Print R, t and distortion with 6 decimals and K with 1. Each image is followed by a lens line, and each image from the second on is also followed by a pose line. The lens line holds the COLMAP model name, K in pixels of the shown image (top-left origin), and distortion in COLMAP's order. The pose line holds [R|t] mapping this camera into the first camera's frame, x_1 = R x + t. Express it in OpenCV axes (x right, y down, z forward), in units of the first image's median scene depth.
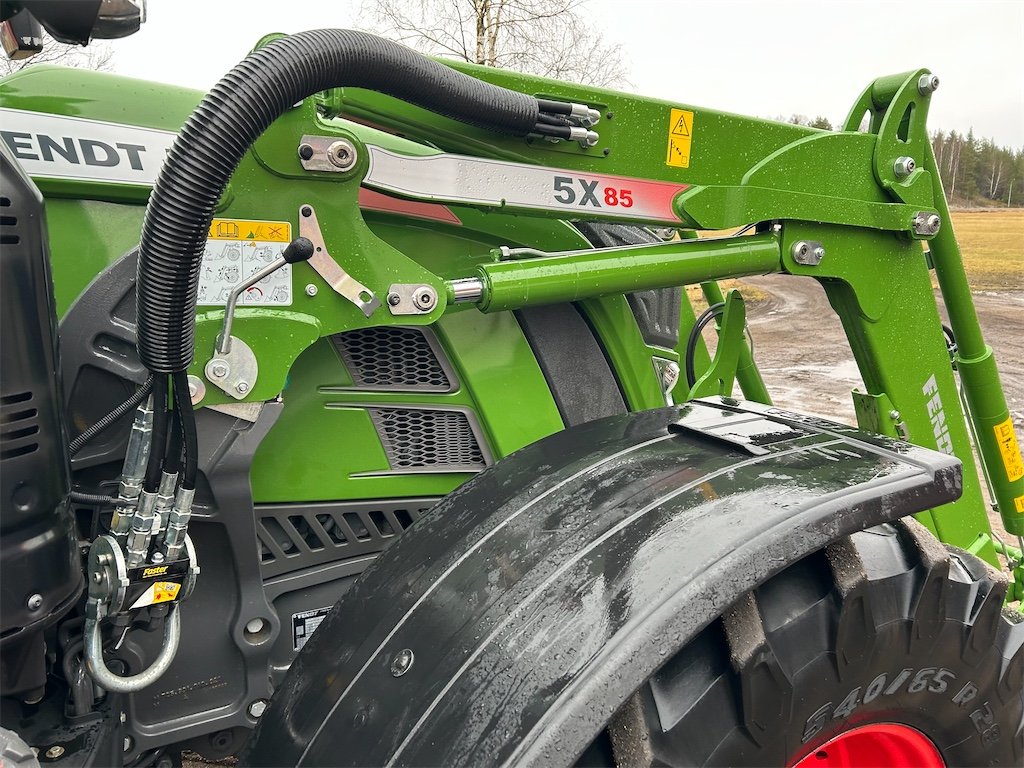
lens RADIAL K [[770.8, 0, 502.7], [0, 770.8, 377.9], [0, 0, 1]] dist [0.055147, -0.055842]
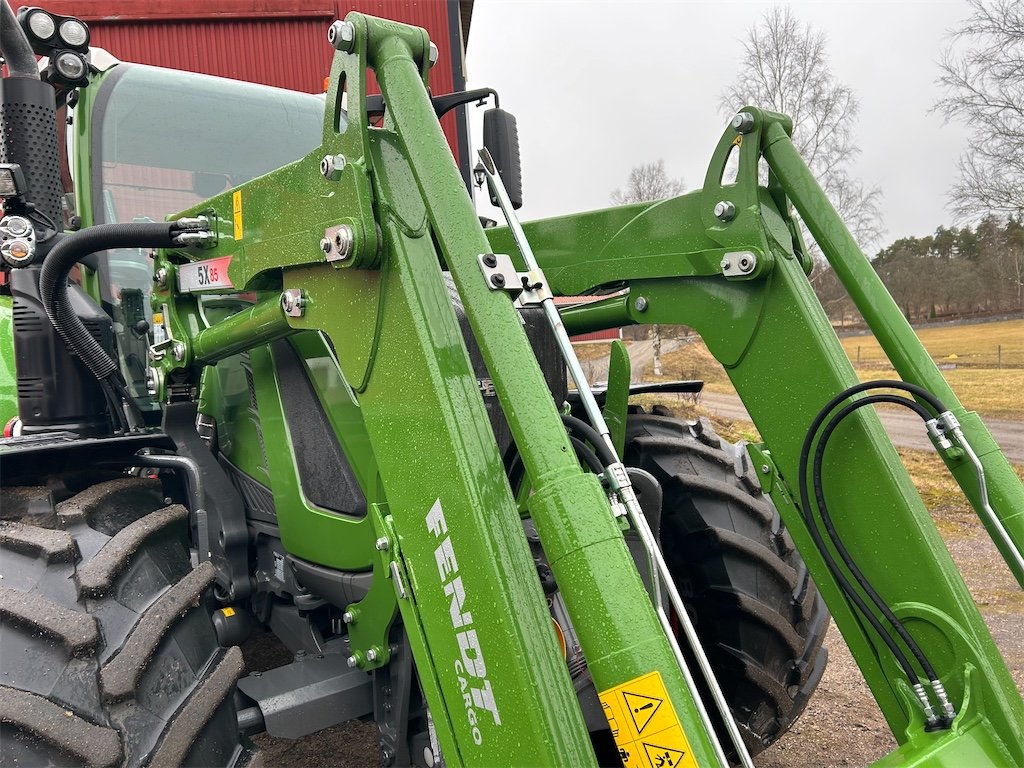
lens RADIAL K [[770.8, 0, 503.5], [0, 770.8, 385.3], [0, 0, 1]] dist [0.055147, -0.055842]
pose [[0.134686, 0.036453, -0.990218, 1.556276], [-0.126914, 0.991727, 0.019246, -0.143398], [0.982727, 0.123081, 0.138198, 1.366050]]
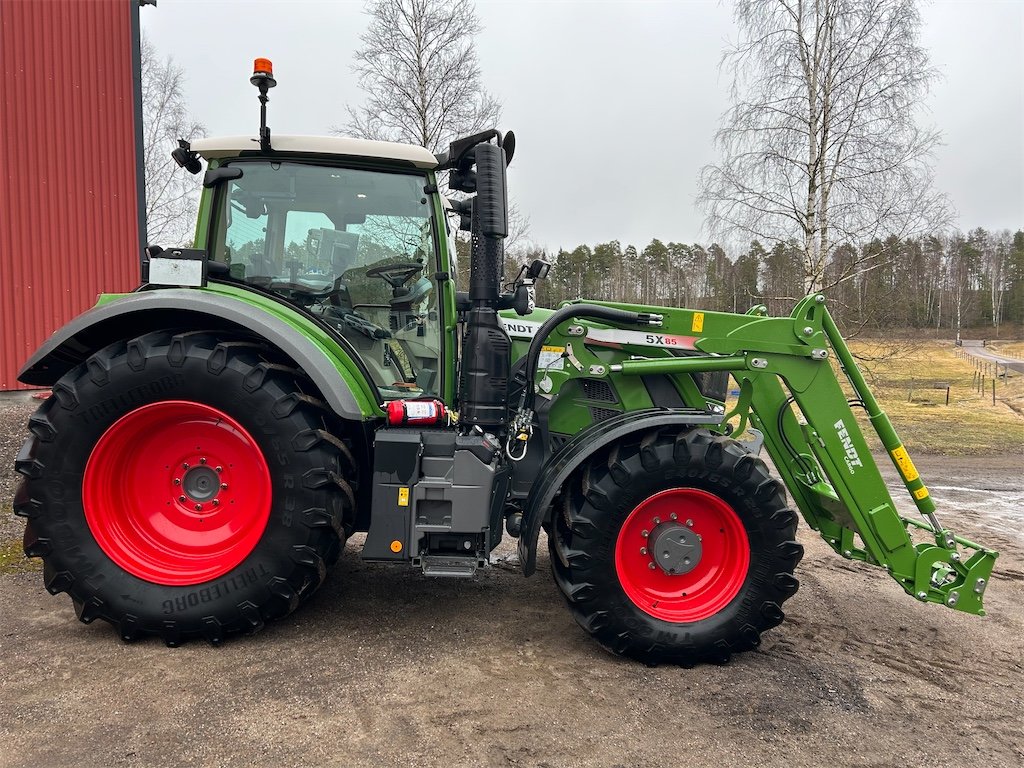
lens RADIAL K [[770.8, 0, 501.7], [0, 770.8, 388.3], [0, 0, 1]] dist [0.055147, -0.055842]
pose [[0.889760, 0.048625, -0.453831, 0.990144], [-0.111238, 0.987429, -0.112291, 0.382881], [0.442666, 0.150396, 0.883984, -2.055097]]
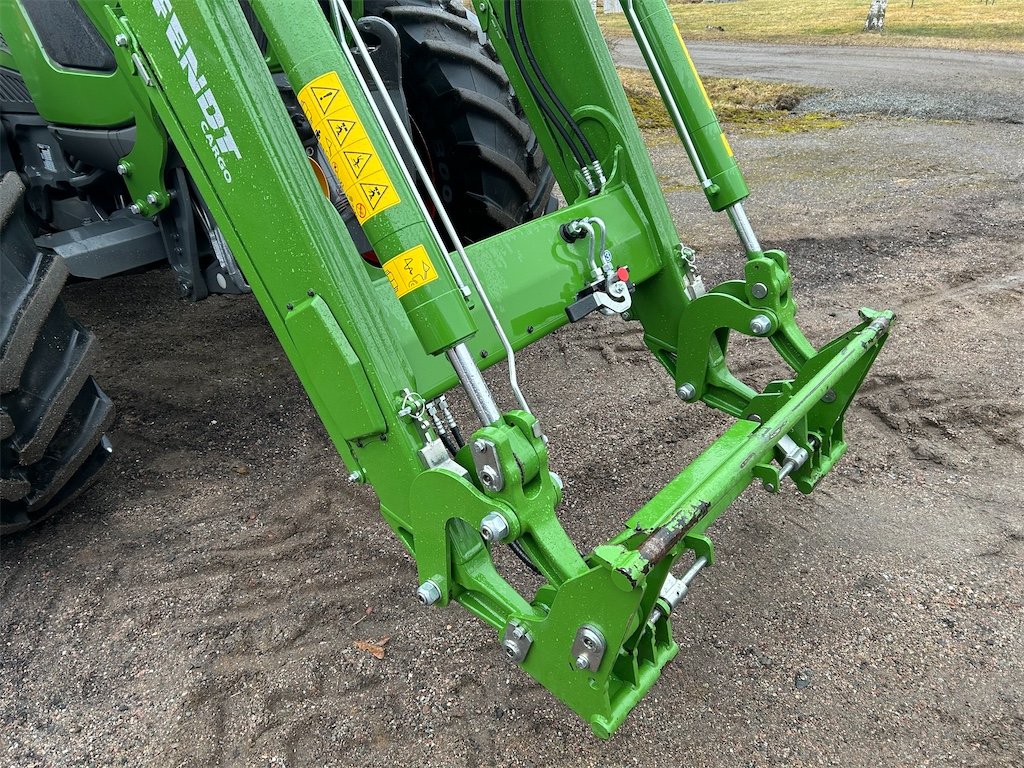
lens RADIAL K [[770.8, 0, 509.1], [0, 770.8, 389.7], [0, 0, 1]] dist [0.055147, -0.055842]
pose [[0.374751, 0.411860, -0.830622, 1.883805], [-0.102312, 0.908811, 0.404469, 0.016368], [0.921463, -0.066592, 0.382716, 1.418280]]
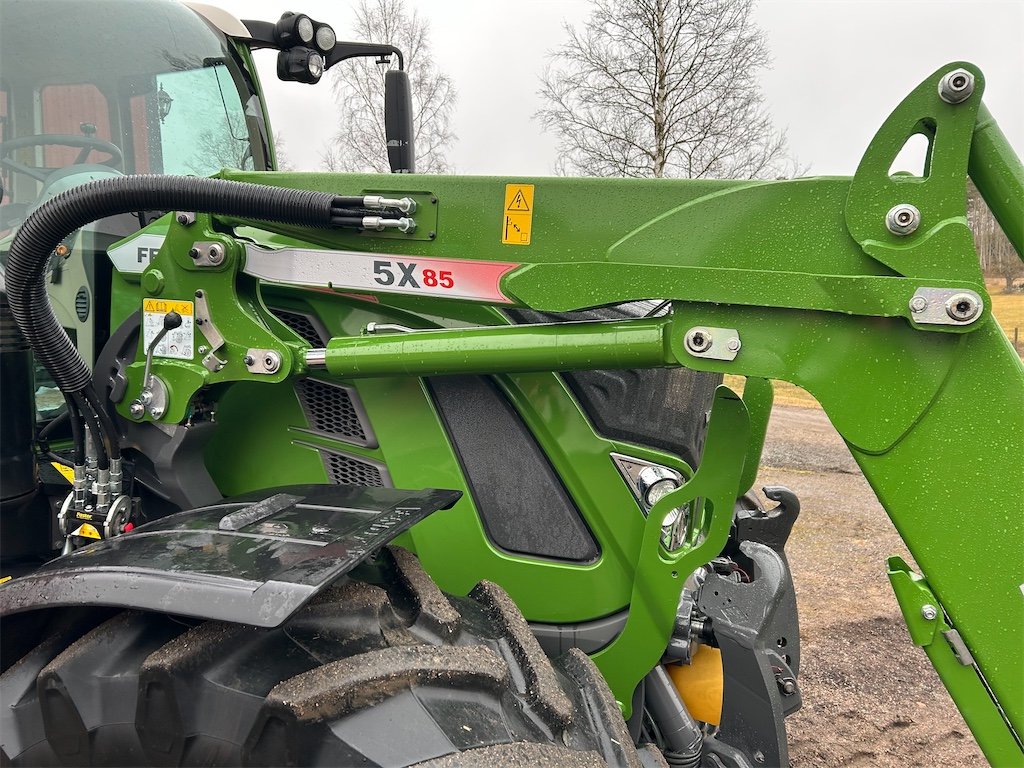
lens RADIAL K [[770.8, 0, 510.1], [0, 770.8, 373.3], [0, 0, 1]] dist [0.055147, -0.055842]
pose [[0.643223, 0.078251, -0.761670, 1.026443], [-0.145184, 0.989182, -0.020982, -0.106768], [0.751789, 0.124079, 0.647625, 0.449698]]
